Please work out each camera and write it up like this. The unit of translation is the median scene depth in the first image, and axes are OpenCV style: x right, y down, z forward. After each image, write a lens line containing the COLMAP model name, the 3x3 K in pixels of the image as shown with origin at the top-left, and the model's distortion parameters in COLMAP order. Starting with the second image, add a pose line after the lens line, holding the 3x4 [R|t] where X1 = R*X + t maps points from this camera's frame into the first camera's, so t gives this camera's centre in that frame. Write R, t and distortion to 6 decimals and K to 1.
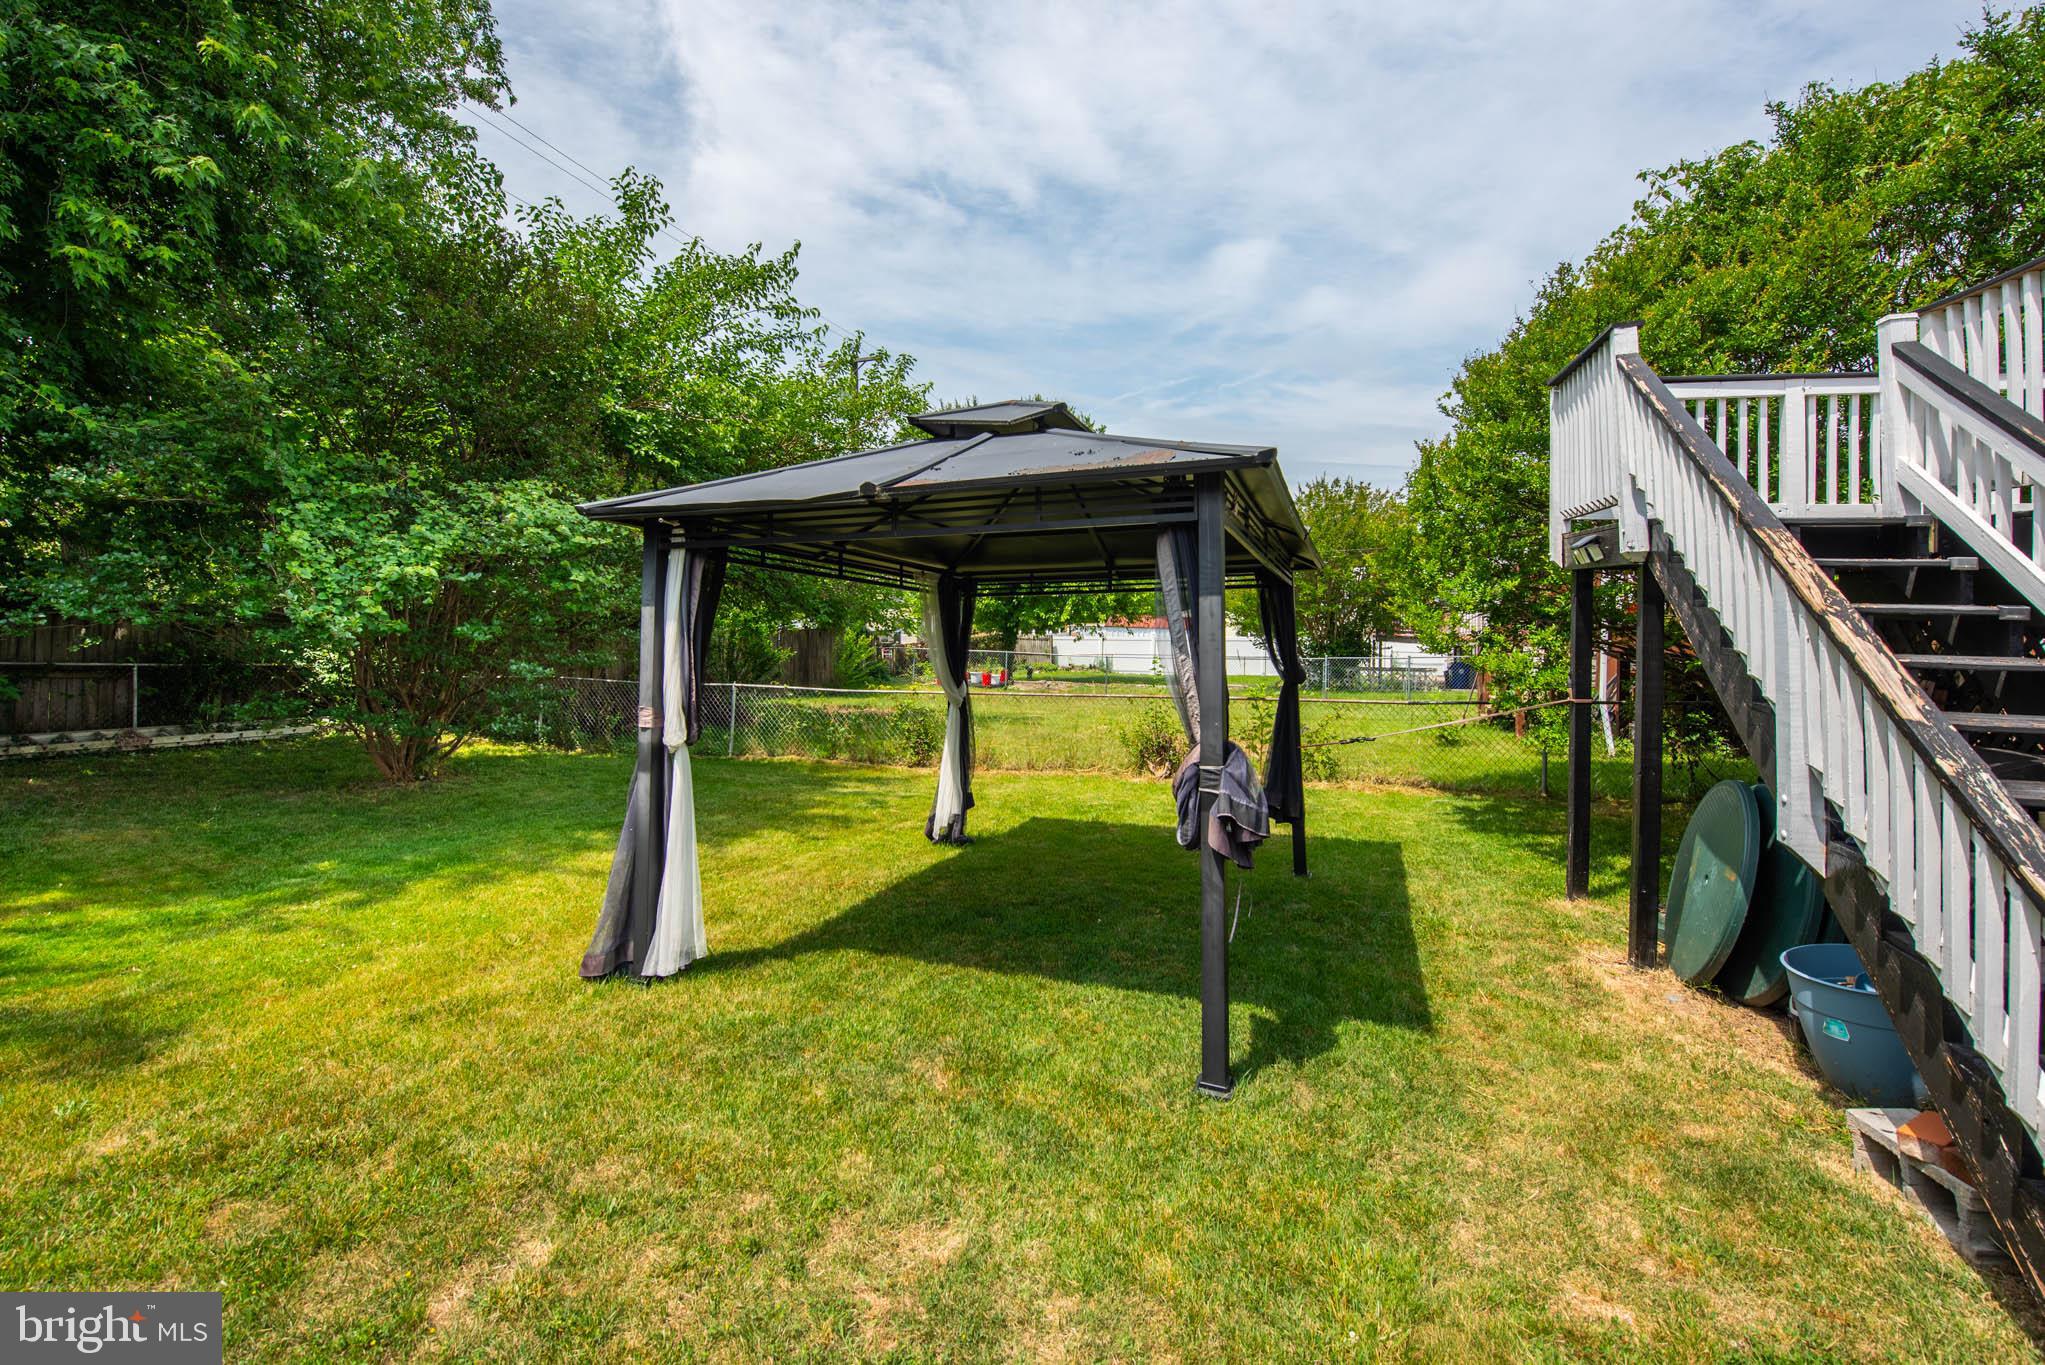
lens RADIAL K [[875.6, 0, 1022.2], [0, 875.6, 576.3], [0, 0, 1]] dist [-0.018121, -0.000246]
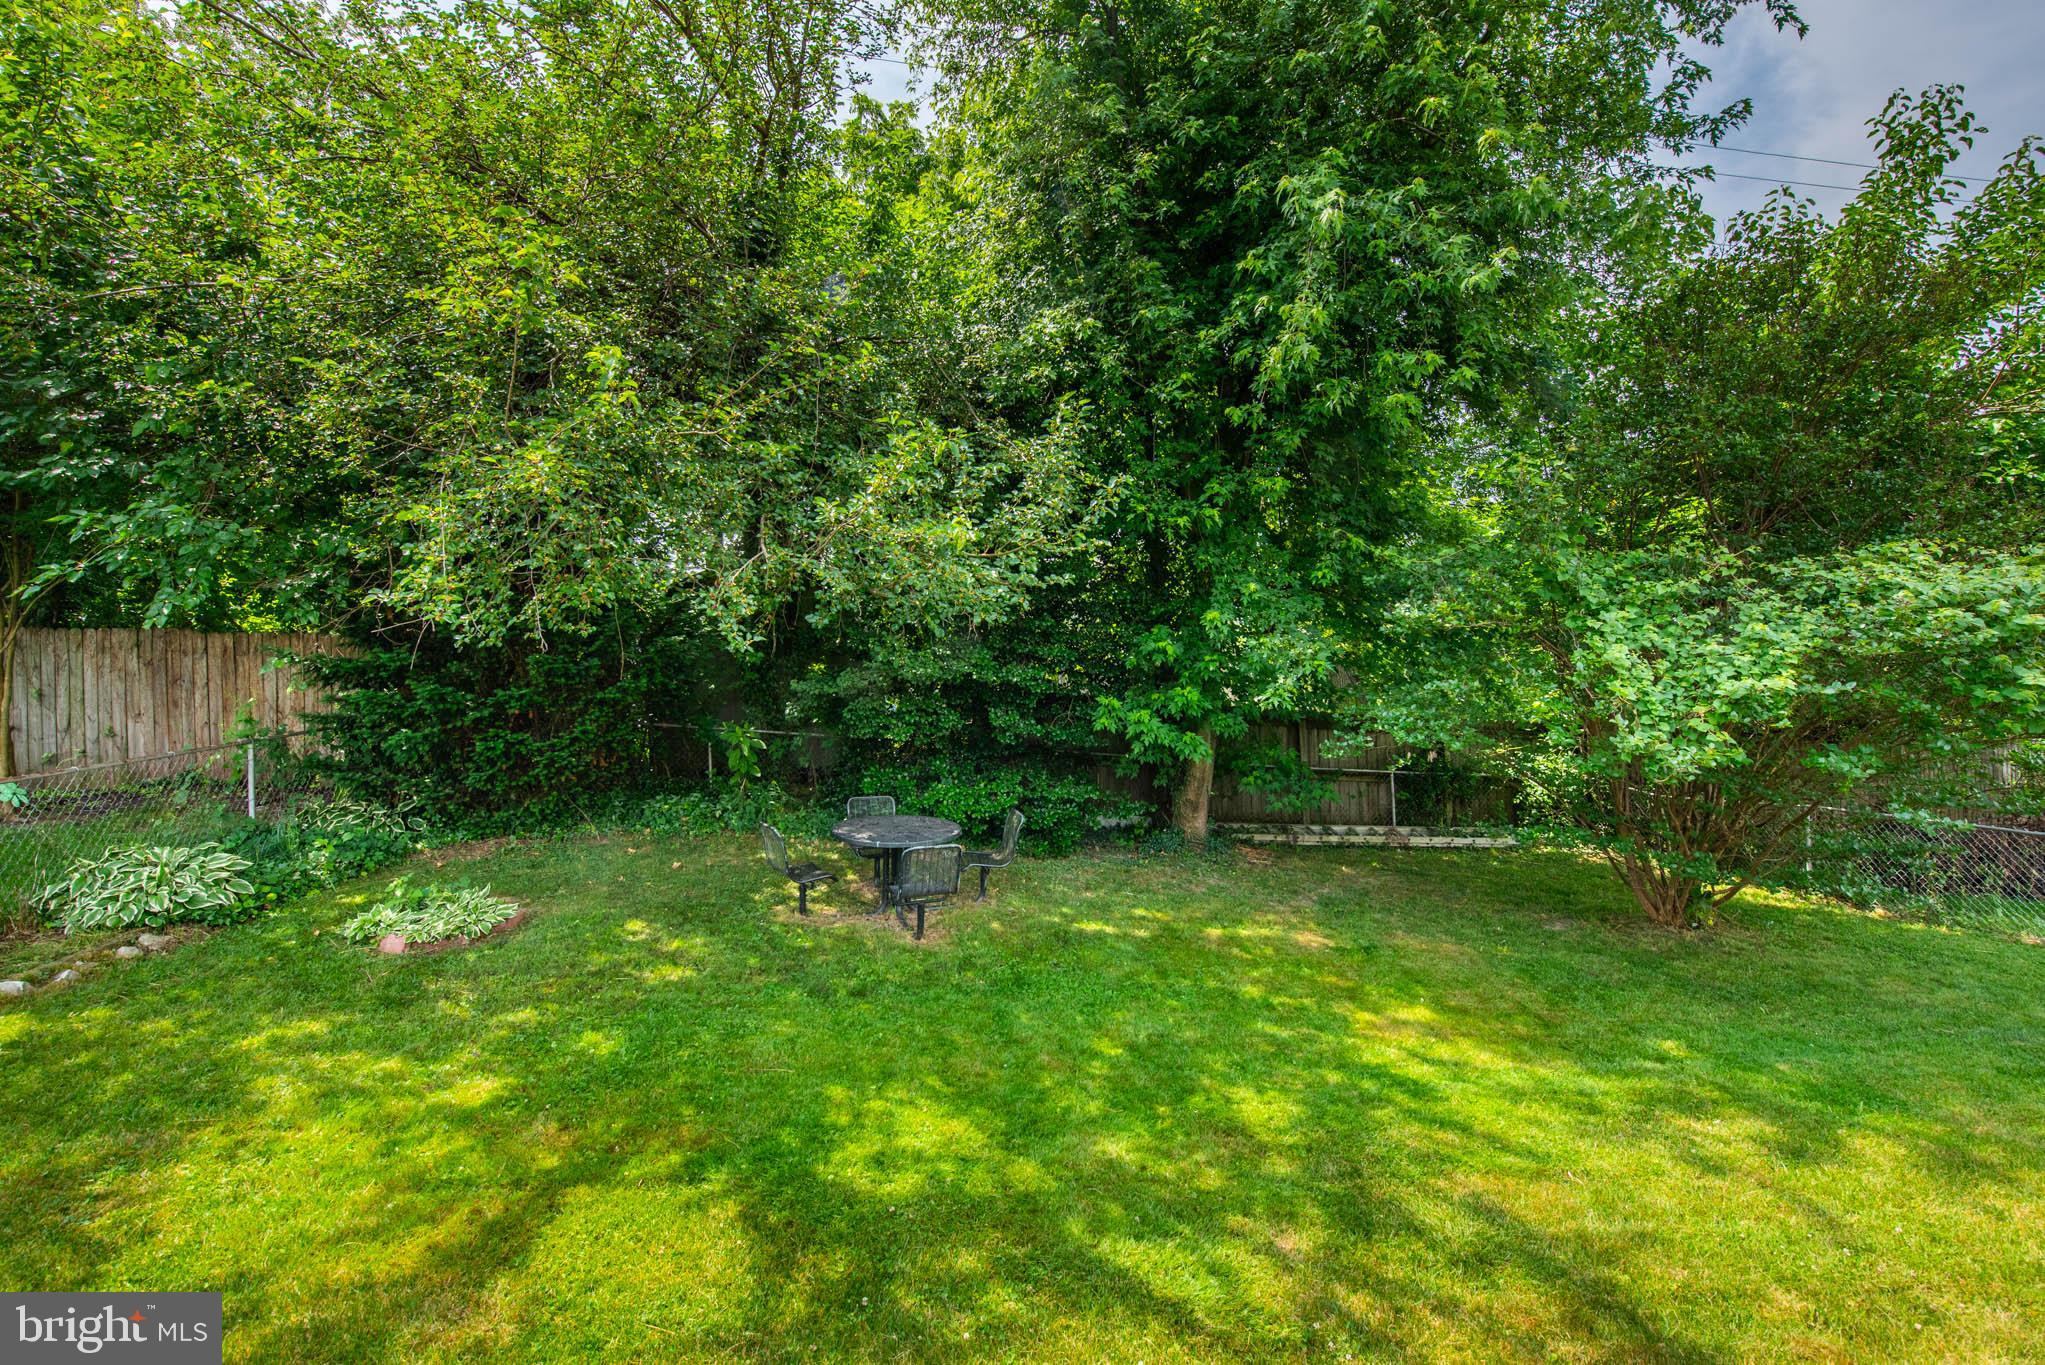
lens RADIAL K [[831.8, 0, 985.7], [0, 831.8, 681.0], [0, 0, 1]] dist [0.000874, 0.000131]
pose [[0.373878, -0.046898, -0.926291, -0.259968], [0.049572, 0.998304, -0.030536, -0.018694], [0.926152, -0.034502, 0.375569, 0.094161]]
